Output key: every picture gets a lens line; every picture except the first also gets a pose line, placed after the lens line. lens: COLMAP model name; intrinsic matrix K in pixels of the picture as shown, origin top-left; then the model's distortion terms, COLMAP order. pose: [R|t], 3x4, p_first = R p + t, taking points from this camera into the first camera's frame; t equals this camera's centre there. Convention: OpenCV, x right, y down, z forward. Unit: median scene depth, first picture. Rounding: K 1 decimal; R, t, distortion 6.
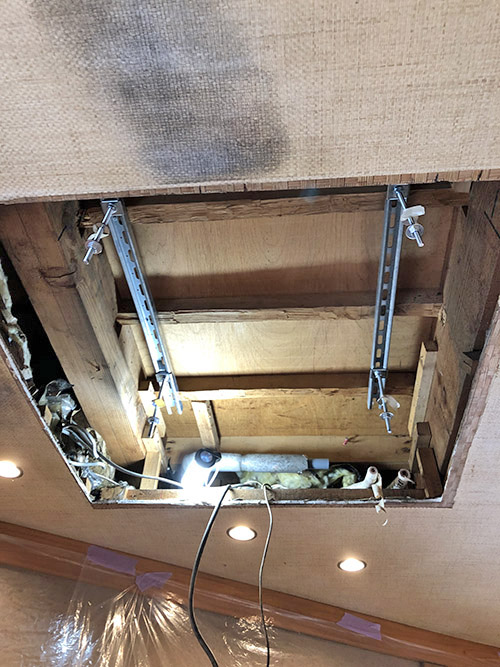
lens RADIAL K [[539.2, 0, 252.5], [0, 539.2, 325.9], [0, 0, 1]] dist [0.001099, 0.000885]
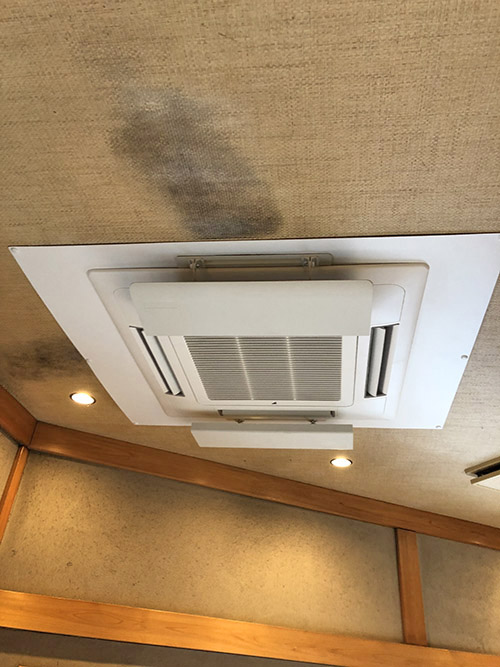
lens RADIAL K [[545.1, 0, 257.2], [0, 545.1, 331.8], [0, 0, 1]] dist [-0.000342, -0.006581]
pose [[0.999388, 0.004357, -0.034694, 0.053756], [0.003486, 0.974849, 0.222841, -0.389915], [0.034792, -0.222826, 0.974237, -0.555492]]
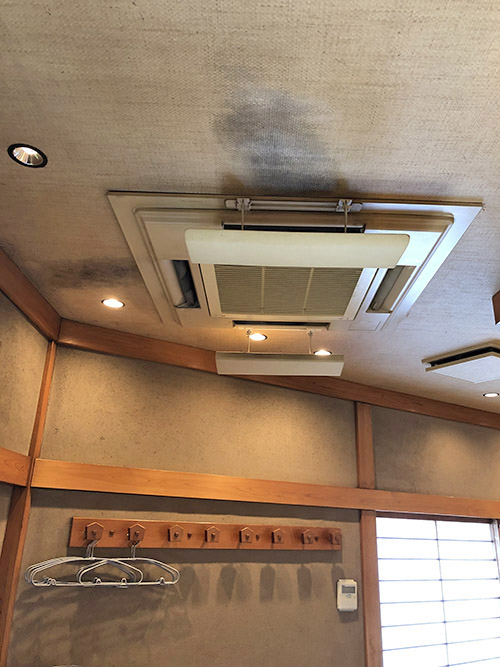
lens RADIAL K [[539.2, 0, 252.5], [0, 539.2, 325.9], [0, 0, 1]] dist [0.001099, 0.000885]
pose [[0.995318, 0.021322, 0.094278, -0.396711], [-0.061261, 0.893604, 0.444657, -0.737157], [-0.074766, -0.448350, 0.890726, -0.824363]]
